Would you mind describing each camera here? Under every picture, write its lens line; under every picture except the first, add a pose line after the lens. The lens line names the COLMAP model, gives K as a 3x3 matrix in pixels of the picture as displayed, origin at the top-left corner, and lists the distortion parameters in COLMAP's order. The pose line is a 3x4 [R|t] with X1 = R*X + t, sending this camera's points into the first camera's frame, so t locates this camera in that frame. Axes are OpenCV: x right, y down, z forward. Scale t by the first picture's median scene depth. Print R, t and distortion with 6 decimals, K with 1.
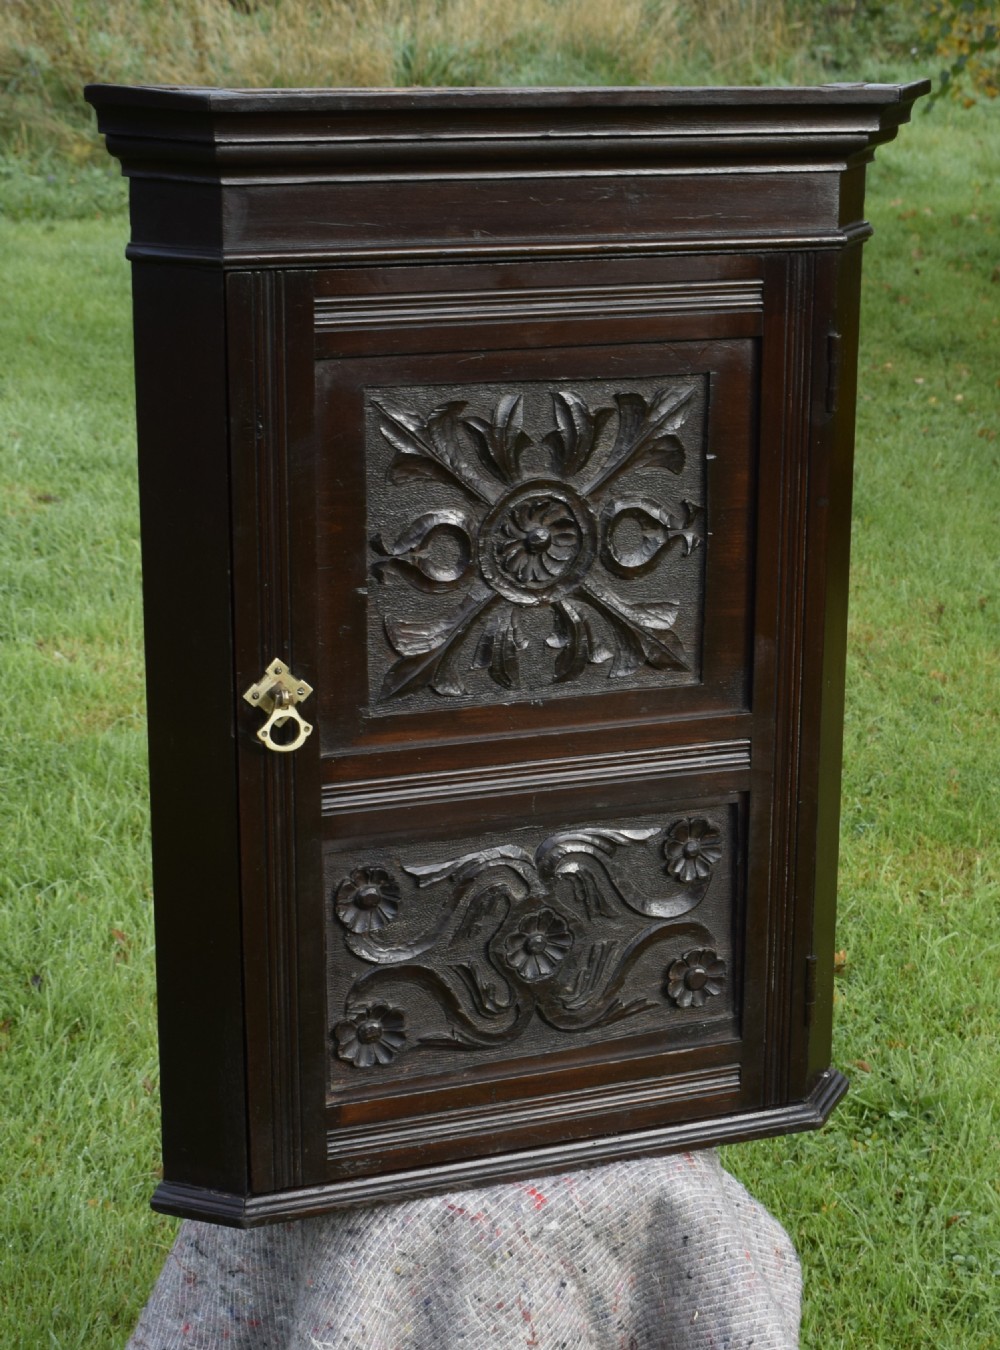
lens RADIAL K [[2586.7, 0, 604.9], [0, 2586.7, 704.3], [0, 0, 1]] dist [-0.048747, -0.048683]
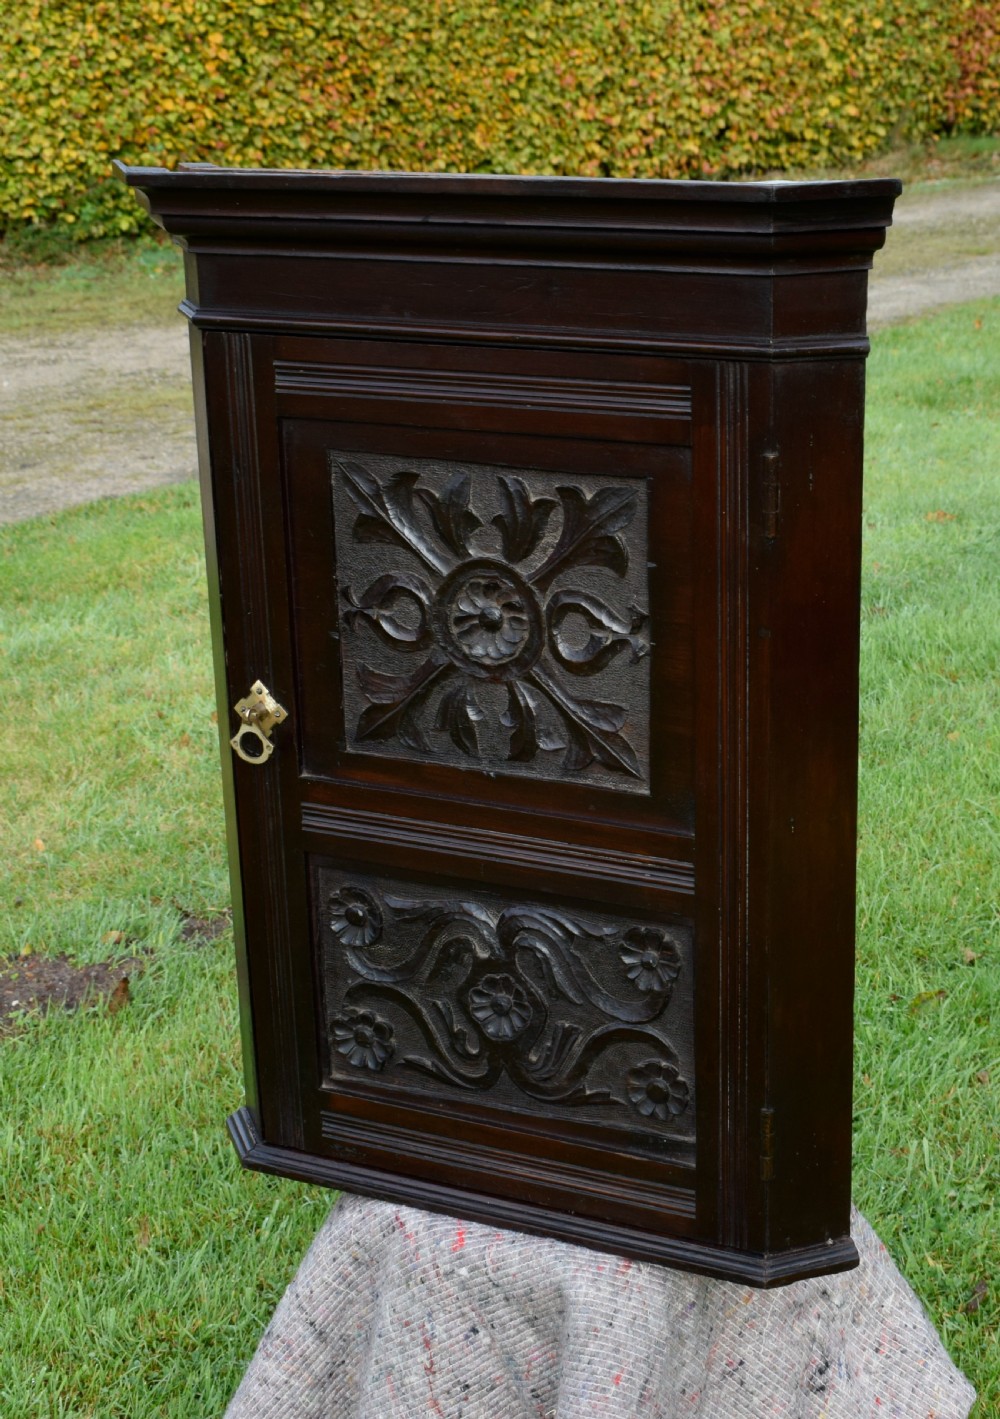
lens RADIAL K [[2255.2, 0, 709.4], [0, 2255.2, 725.3], [0, 0, 1]] dist [-0.025491, -0.036402]
pose [[0.688406, 0.203965, -0.696057, 0.653198], [-0.187329, 0.977086, 0.101045, -0.126679], [0.700717, 0.060831, 0.710841, 0.424847]]
